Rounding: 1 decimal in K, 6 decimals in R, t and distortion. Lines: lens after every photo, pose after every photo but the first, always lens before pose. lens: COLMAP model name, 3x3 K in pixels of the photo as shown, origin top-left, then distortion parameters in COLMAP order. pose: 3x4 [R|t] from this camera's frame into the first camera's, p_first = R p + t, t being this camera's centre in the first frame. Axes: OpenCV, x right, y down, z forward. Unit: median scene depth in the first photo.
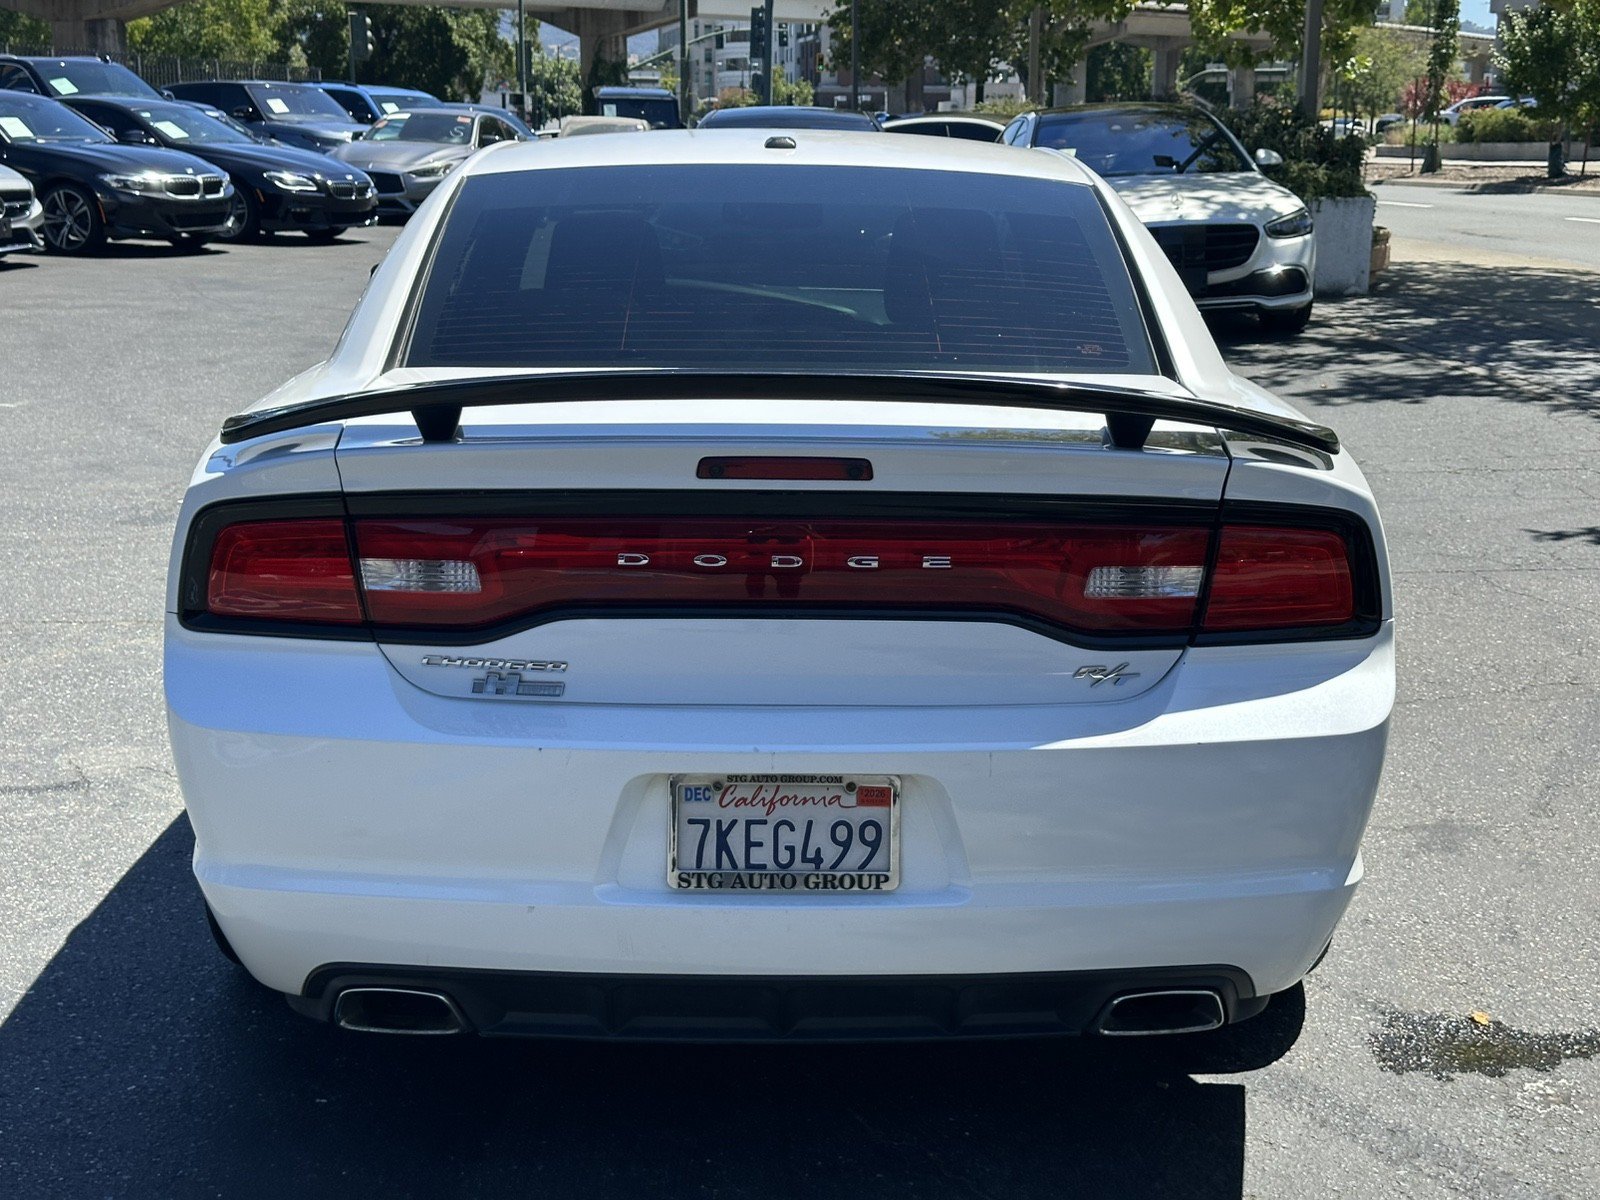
lens RADIAL K [[2218.1, 0, 812.1], [0, 2218.1, 598.4], [0, 0, 1]] dist [0.176707, -0.335578]
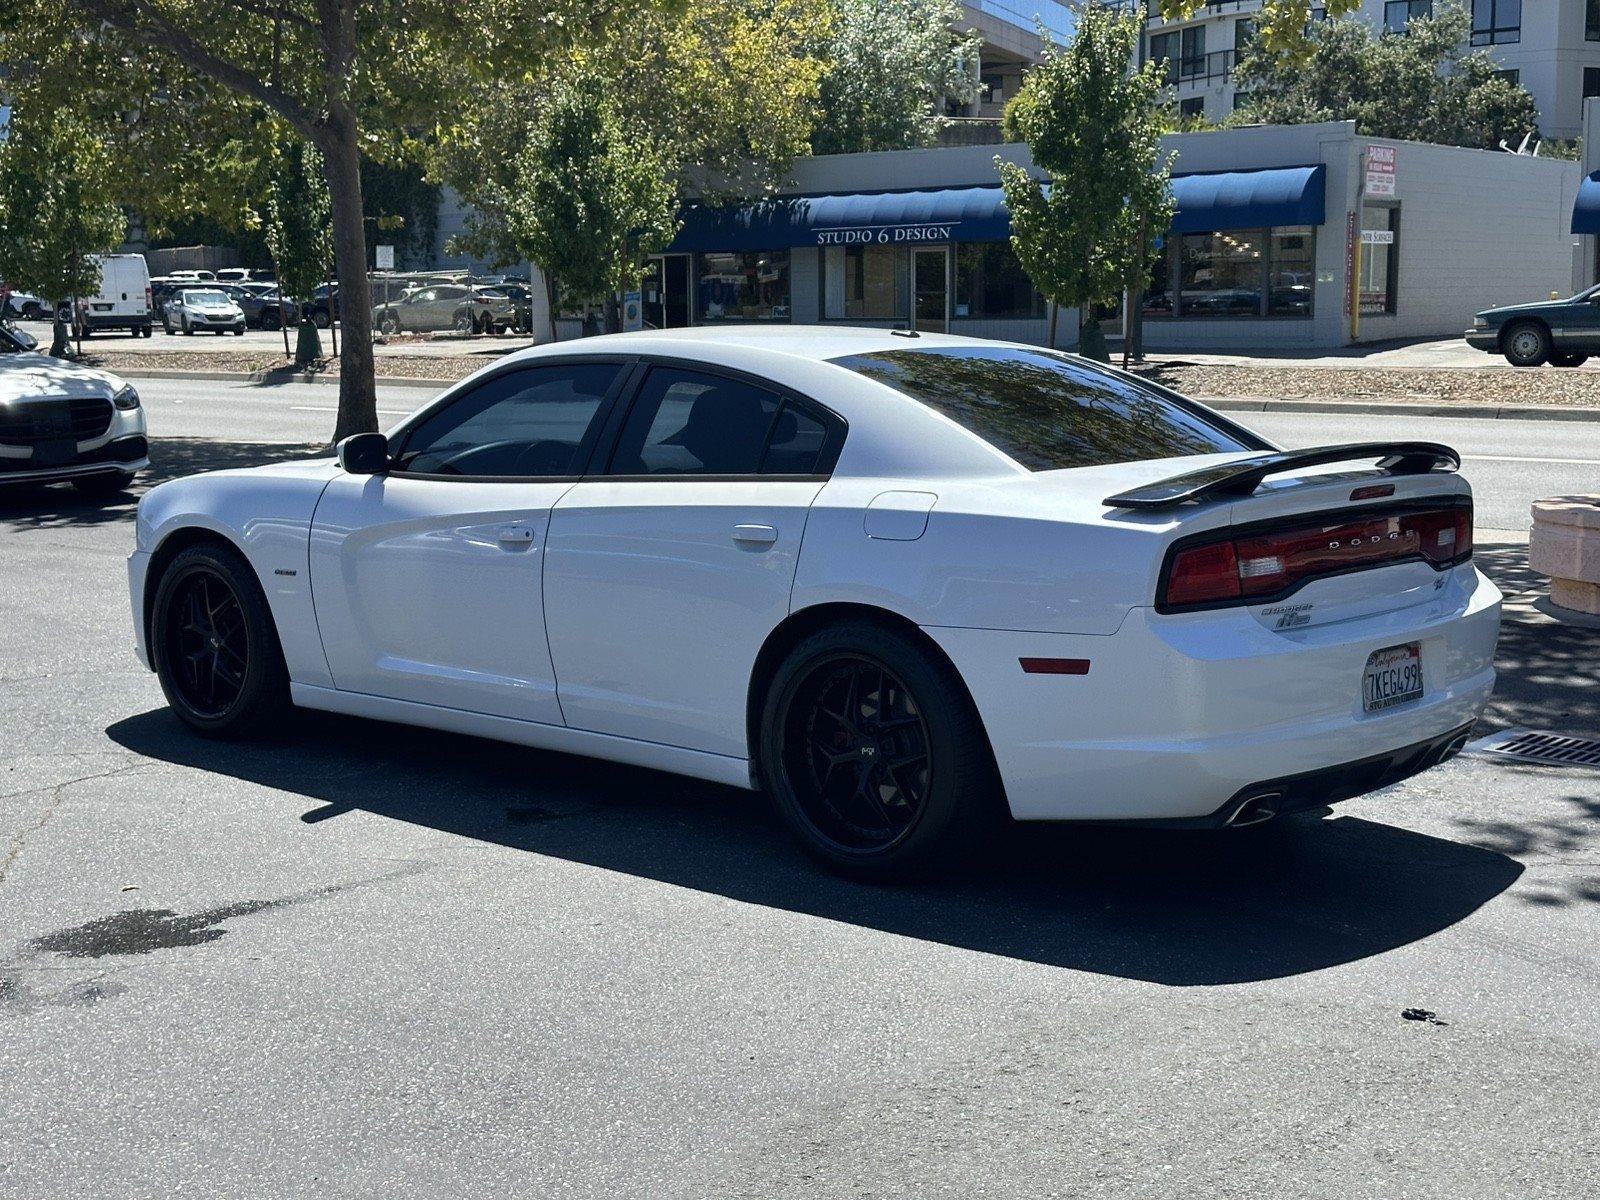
lens RADIAL K [[2218.1, 0, 812.1], [0, 2218.1, 598.4], [0, 0, 1]] dist [0.176707, -0.335578]
pose [[0.683676, -0.106380, 0.721990, -1.765803], [0.160221, 0.987061, -0.006283, -0.031851], [-0.711980, 0.119973, 0.691875, -0.012739]]
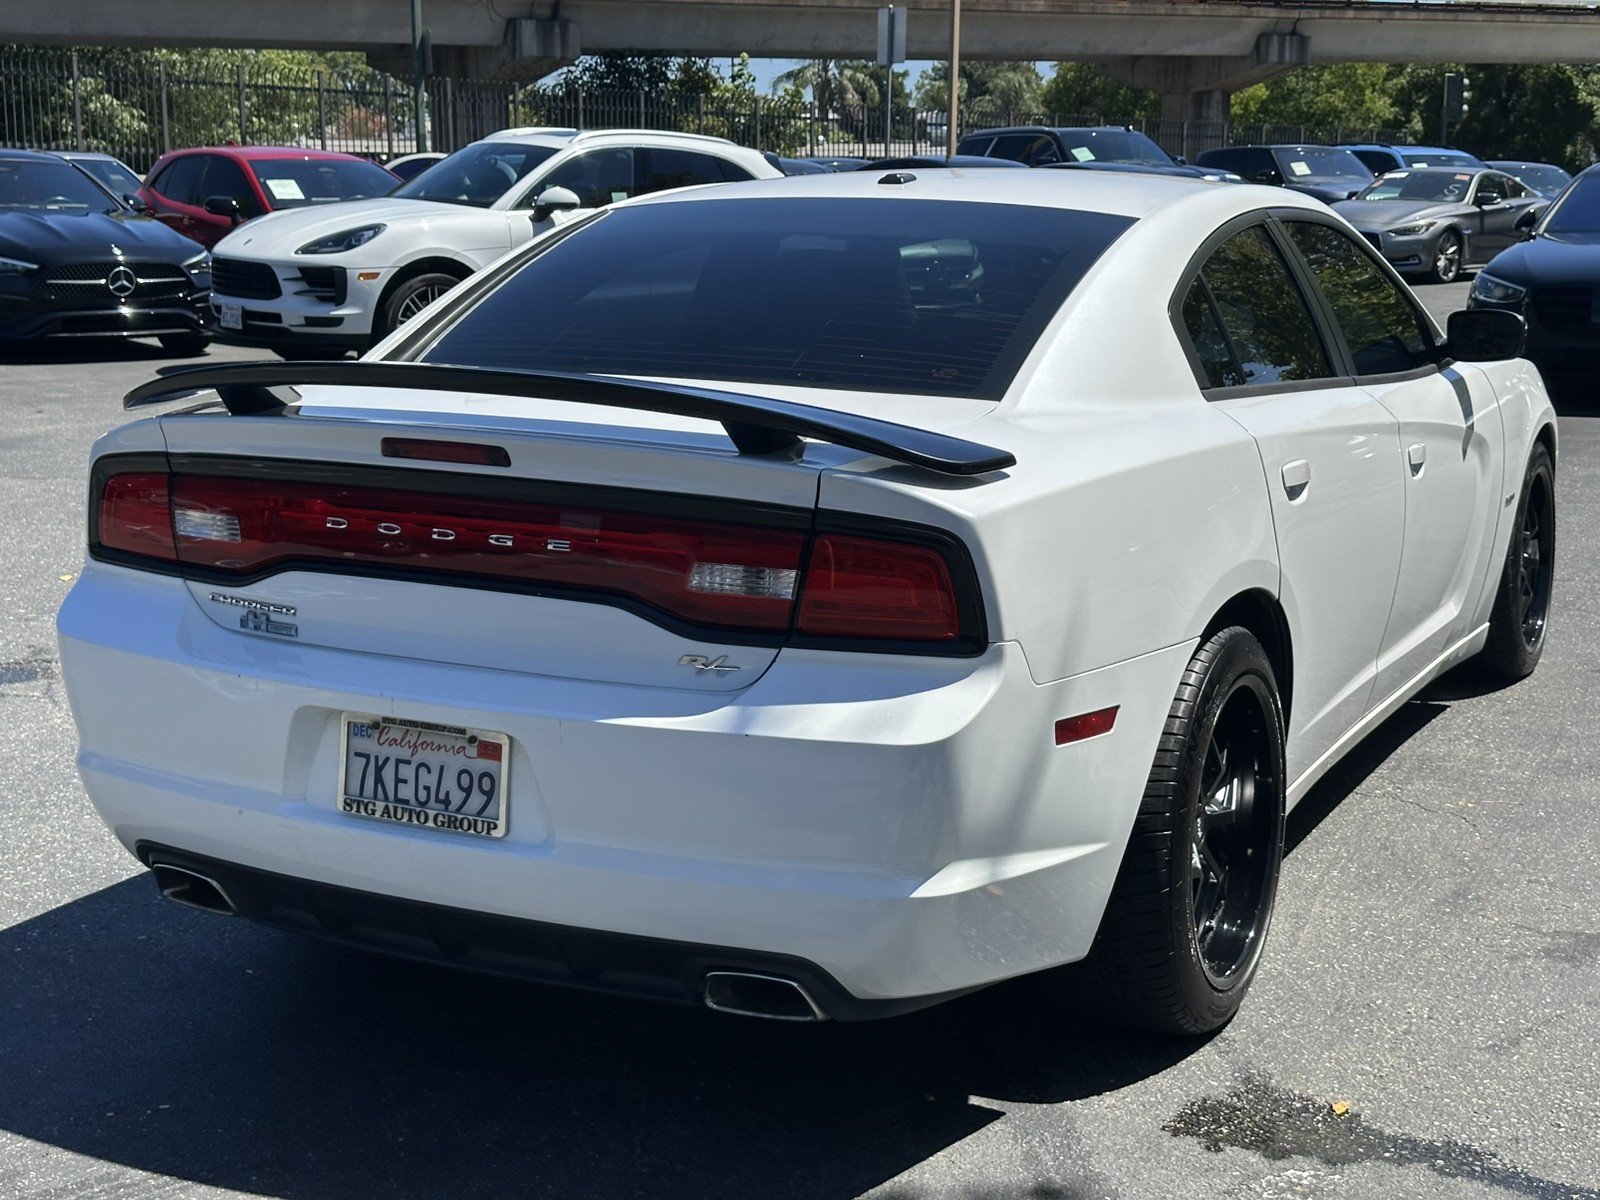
lens RADIAL K [[2218.1, 0, 812.1], [0, 2218.1, 598.4], [0, 0, 1]] dist [0.176707, -0.335578]
pose [[0.881244, 0.085221, -0.464916, 0.673385], [-0.098090, 0.995171, -0.003511, 0.001350], [0.462372, 0.048698, 0.885348, 0.082469]]
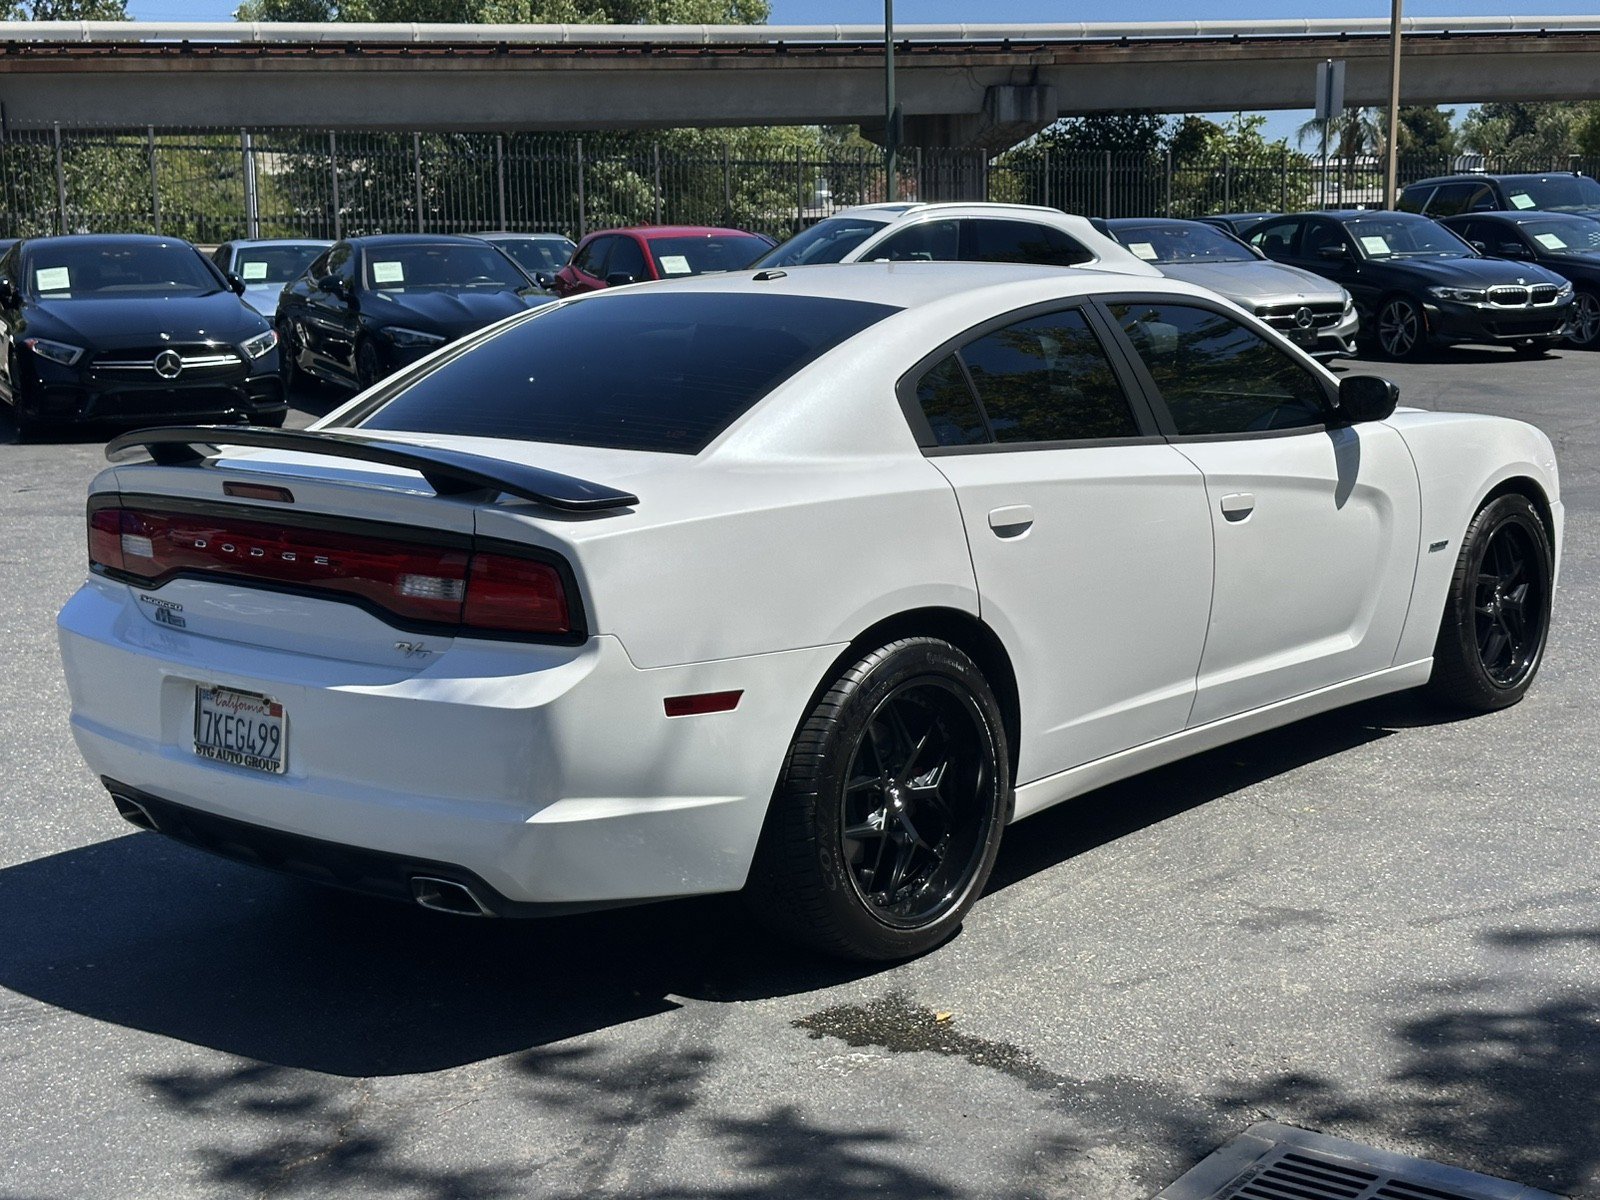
lens RADIAL K [[2218.1, 0, 812.1], [0, 2218.1, 598.4], [0, 0, 1]] dist [0.176707, -0.335578]
pose [[0.746221, 0.087232, -0.659958, 1.290986], [-0.117277, 0.993098, -0.001340, -0.027482], [0.655287, 0.078398, 0.751301, 0.081082]]
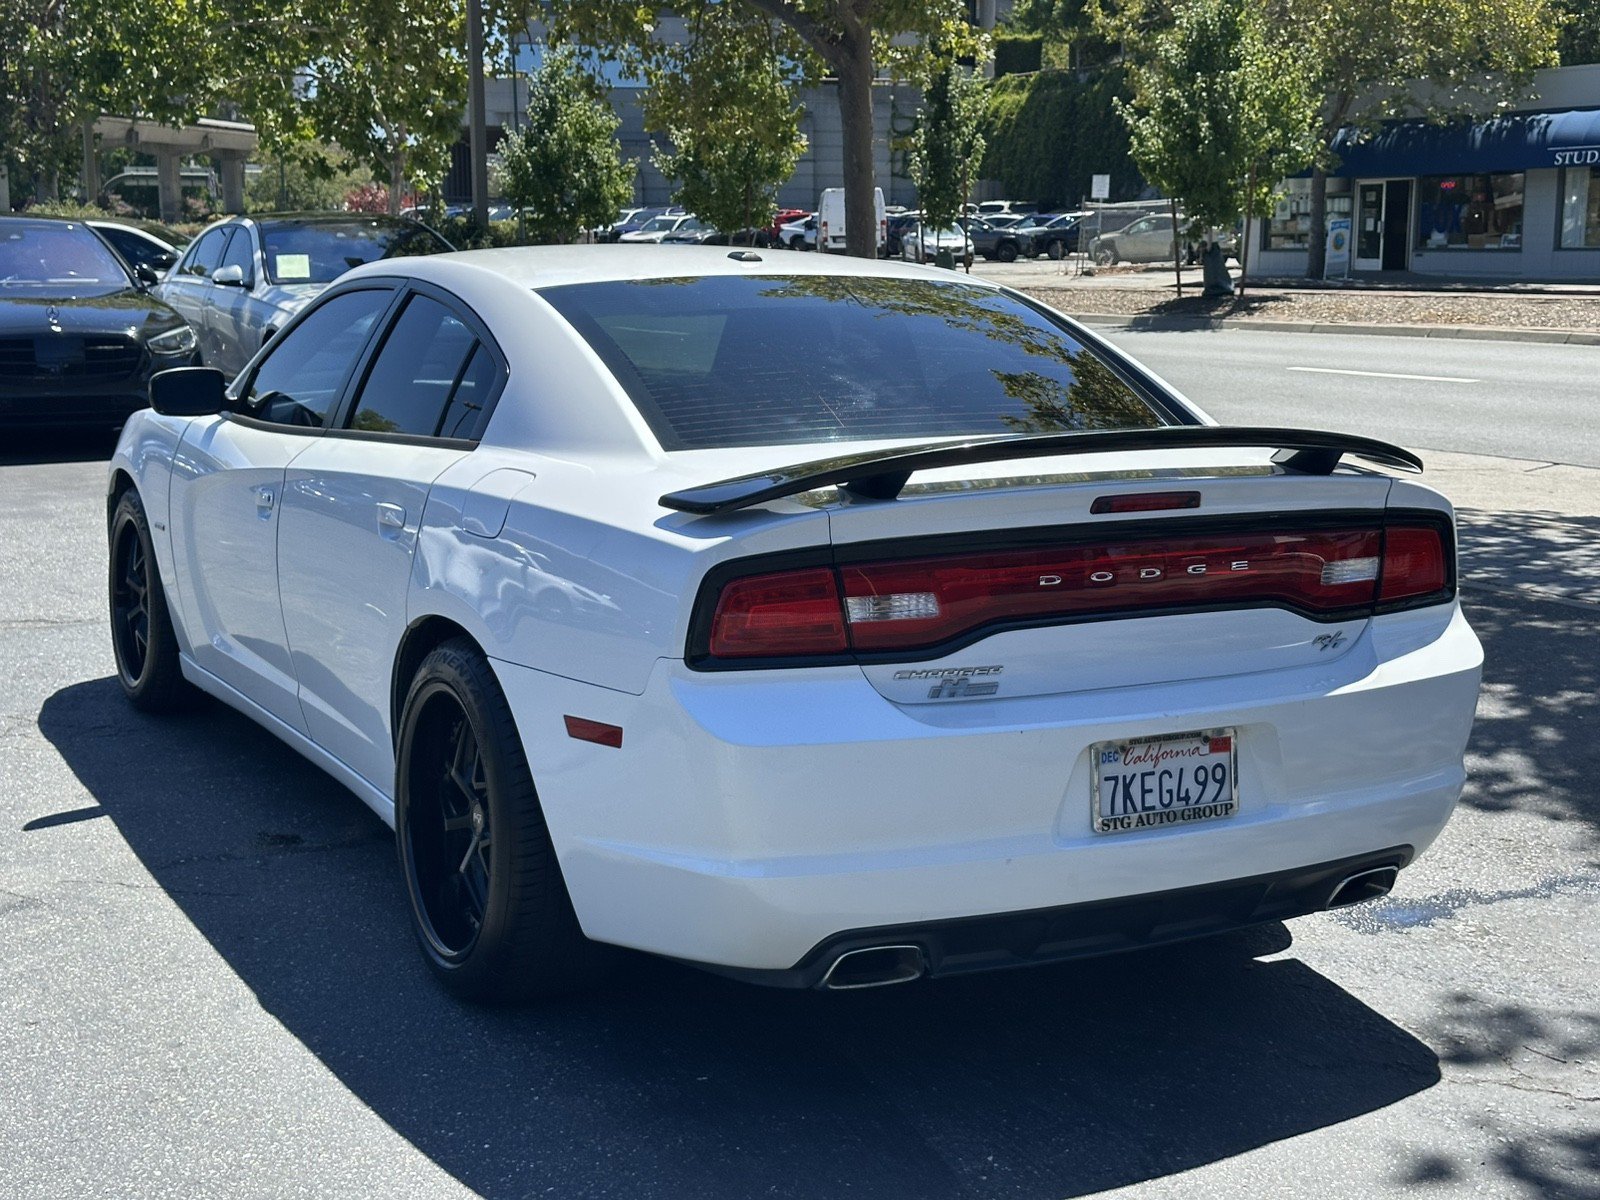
lens RADIAL K [[2218.1, 0, 812.1], [0, 2218.1, 598.4], [0, 0, 1]] dist [0.176707, -0.335578]
pose [[0.893094, -0.077881, 0.443078, -0.763221], [0.097667, 0.994977, -0.021974, 0.007551], [-0.439141, 0.062899, 0.896214, -0.090941]]
